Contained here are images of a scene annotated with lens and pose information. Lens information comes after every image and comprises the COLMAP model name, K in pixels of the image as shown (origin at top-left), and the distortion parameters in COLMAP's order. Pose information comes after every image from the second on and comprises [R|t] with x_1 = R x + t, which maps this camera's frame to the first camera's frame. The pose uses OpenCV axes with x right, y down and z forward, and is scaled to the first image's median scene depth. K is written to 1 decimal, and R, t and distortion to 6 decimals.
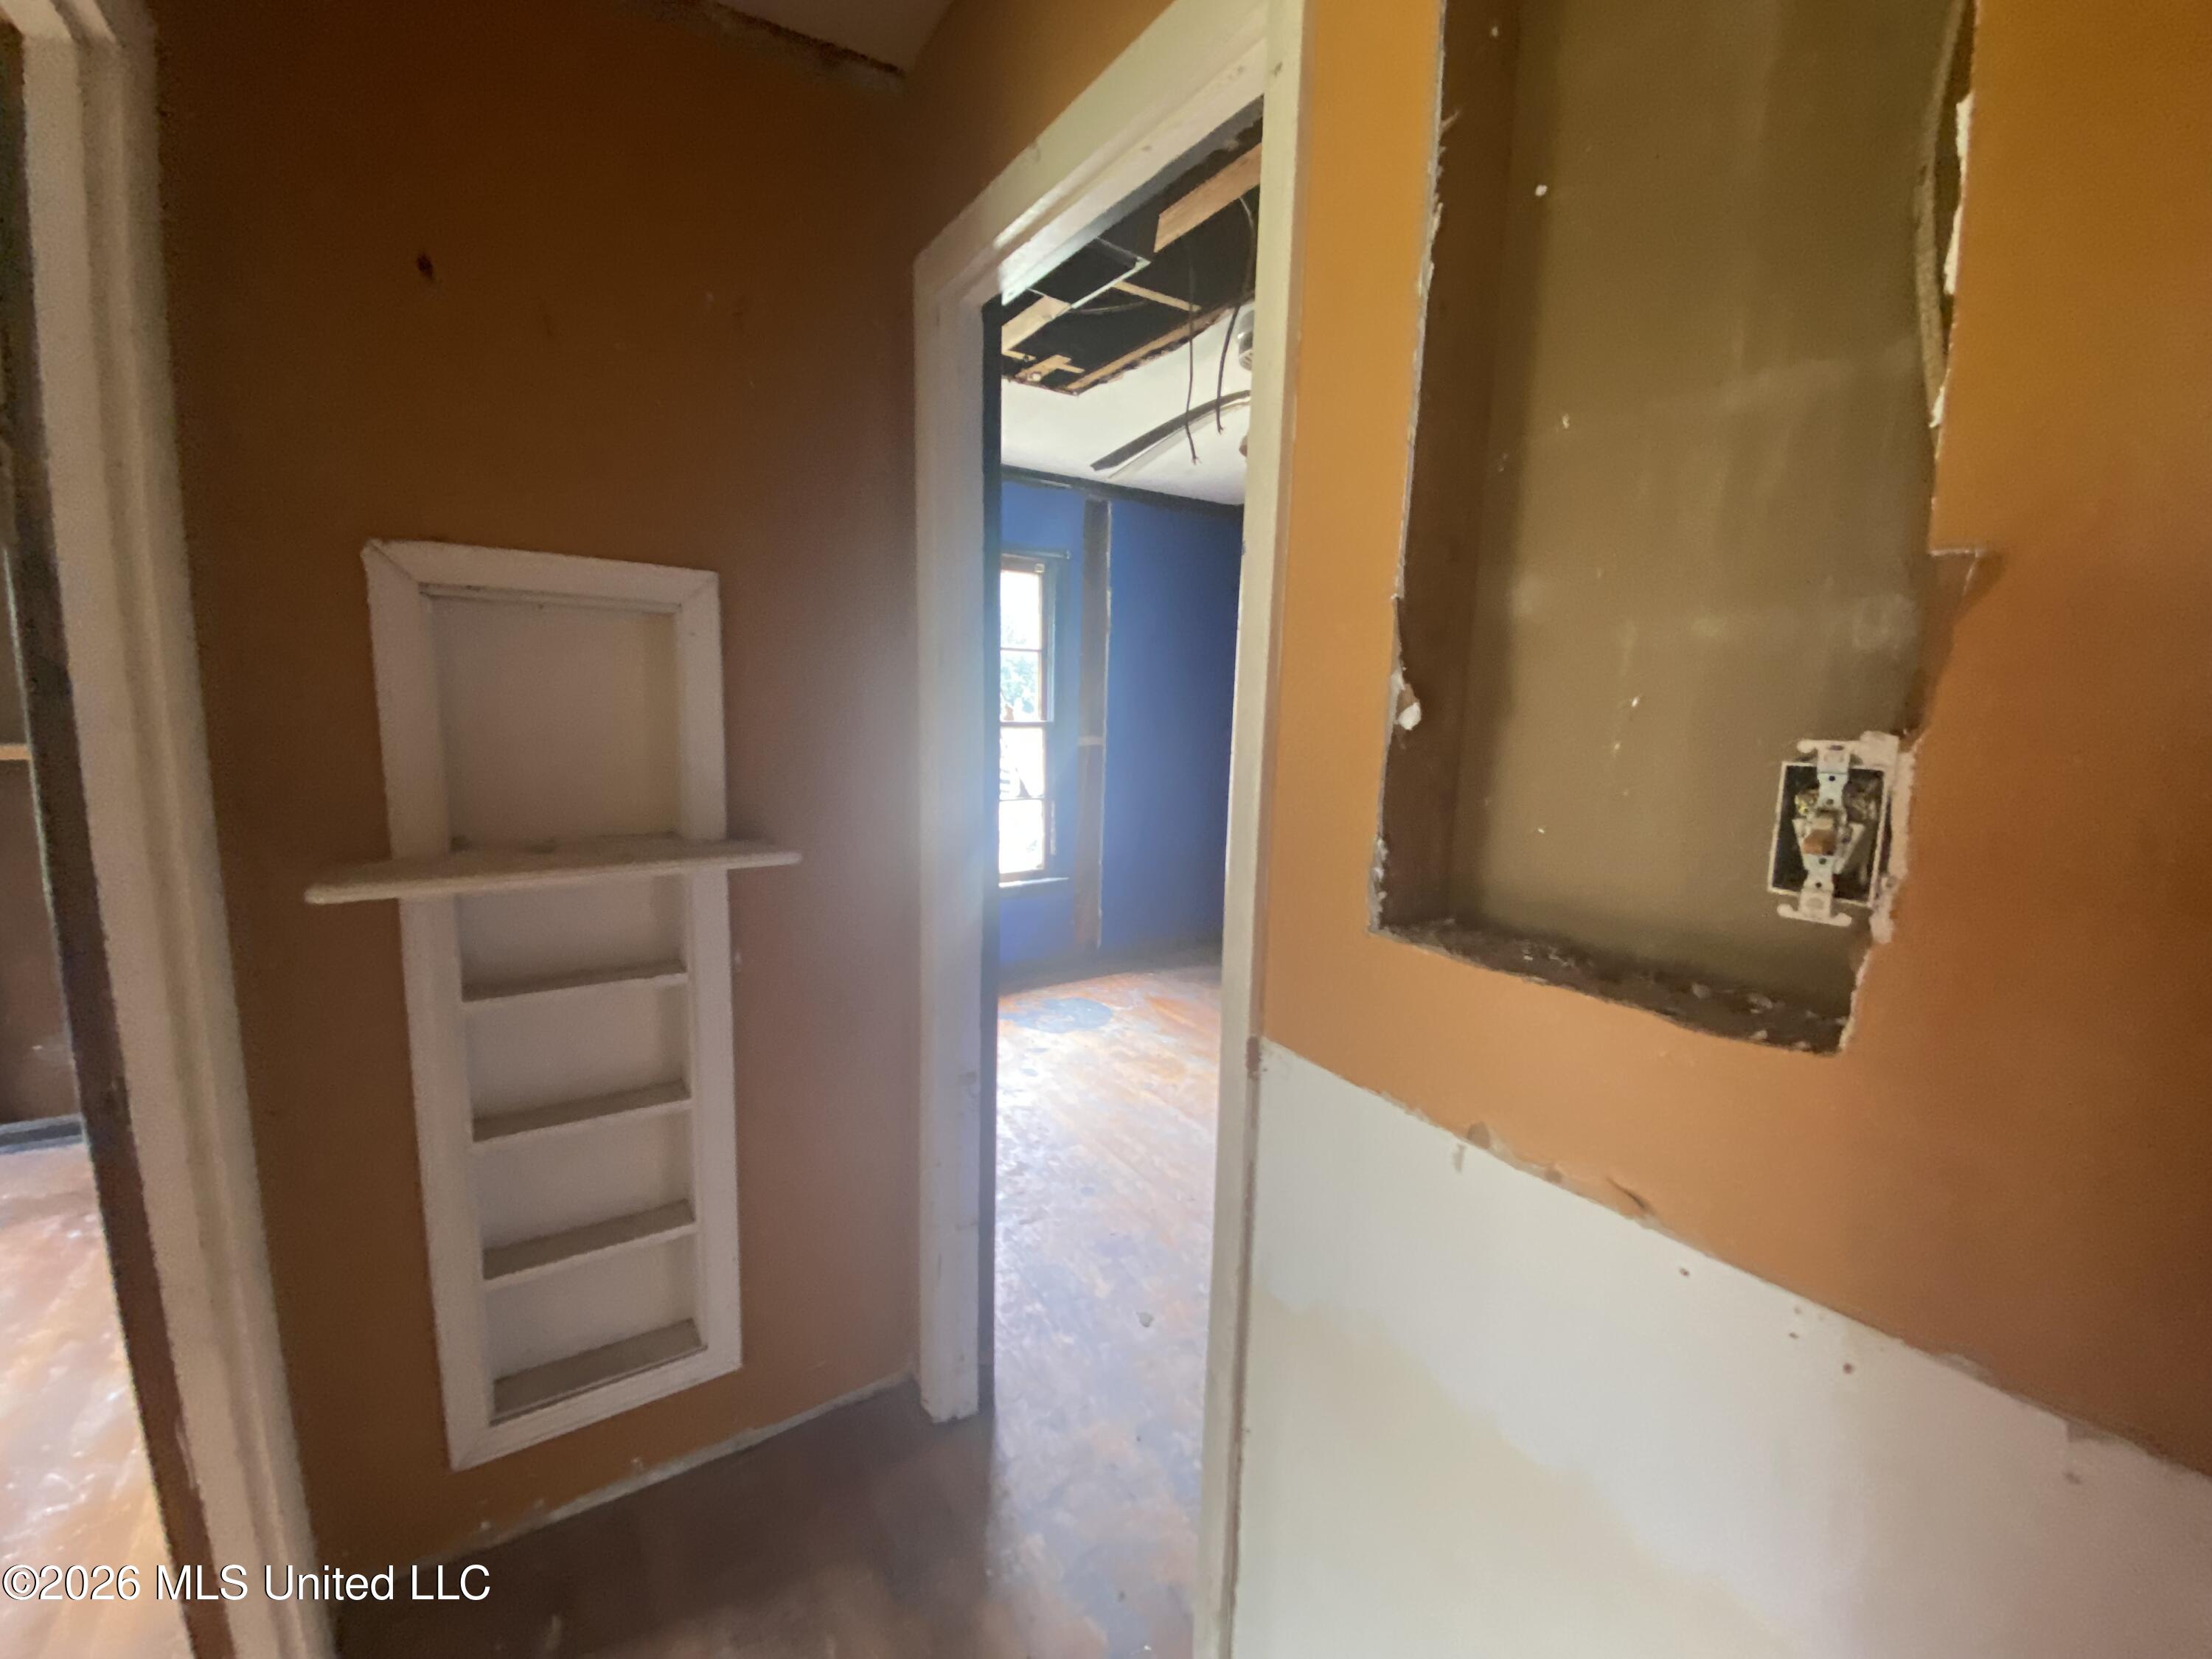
lens RADIAL K [[910.4, 0, 1098.6], [0, 910.4, 836.0], [0, 0, 1]] dist [0.015508, -0.014560]
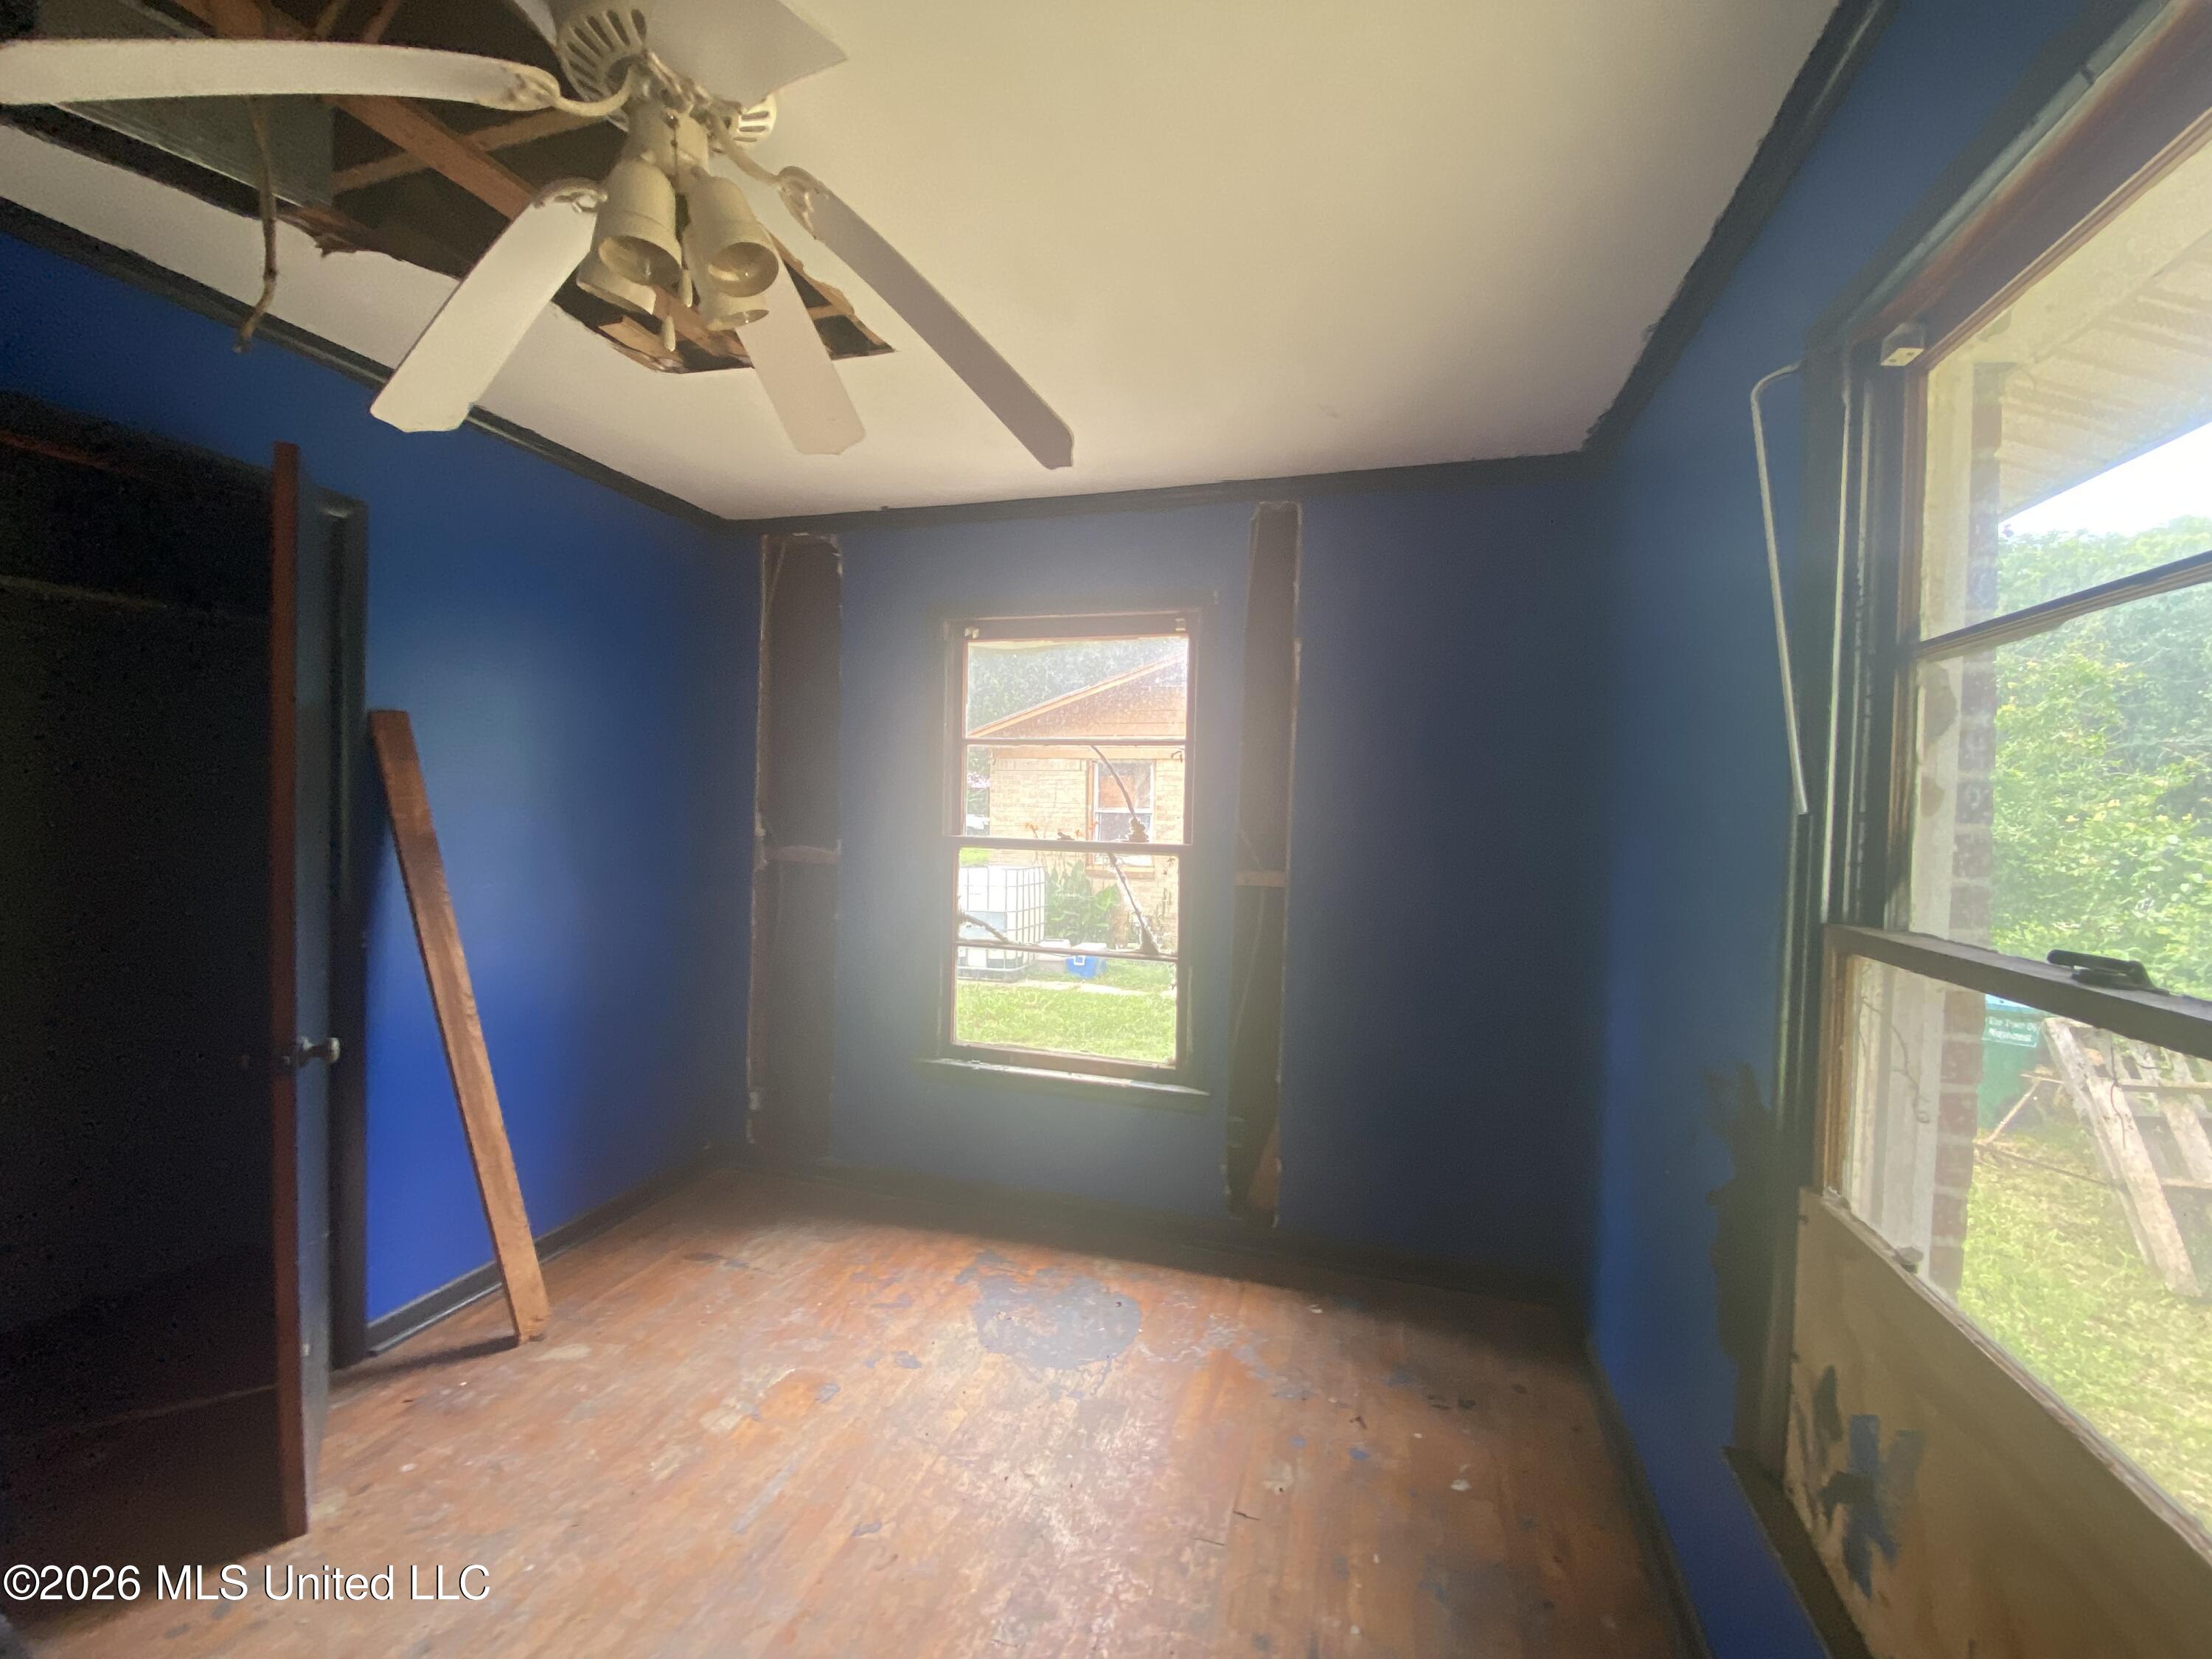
lens RADIAL K [[910.4, 0, 1113.1], [0, 910.4, 821.1], [0, 0, 1]] dist [0.015508, -0.014560]
pose [[0.644099, 0.019318, -0.764698, 0.500467], [-0.134924, 0.986876, -0.088714, -0.093570], [0.752949, 0.160317, 0.638252, 0.648675]]
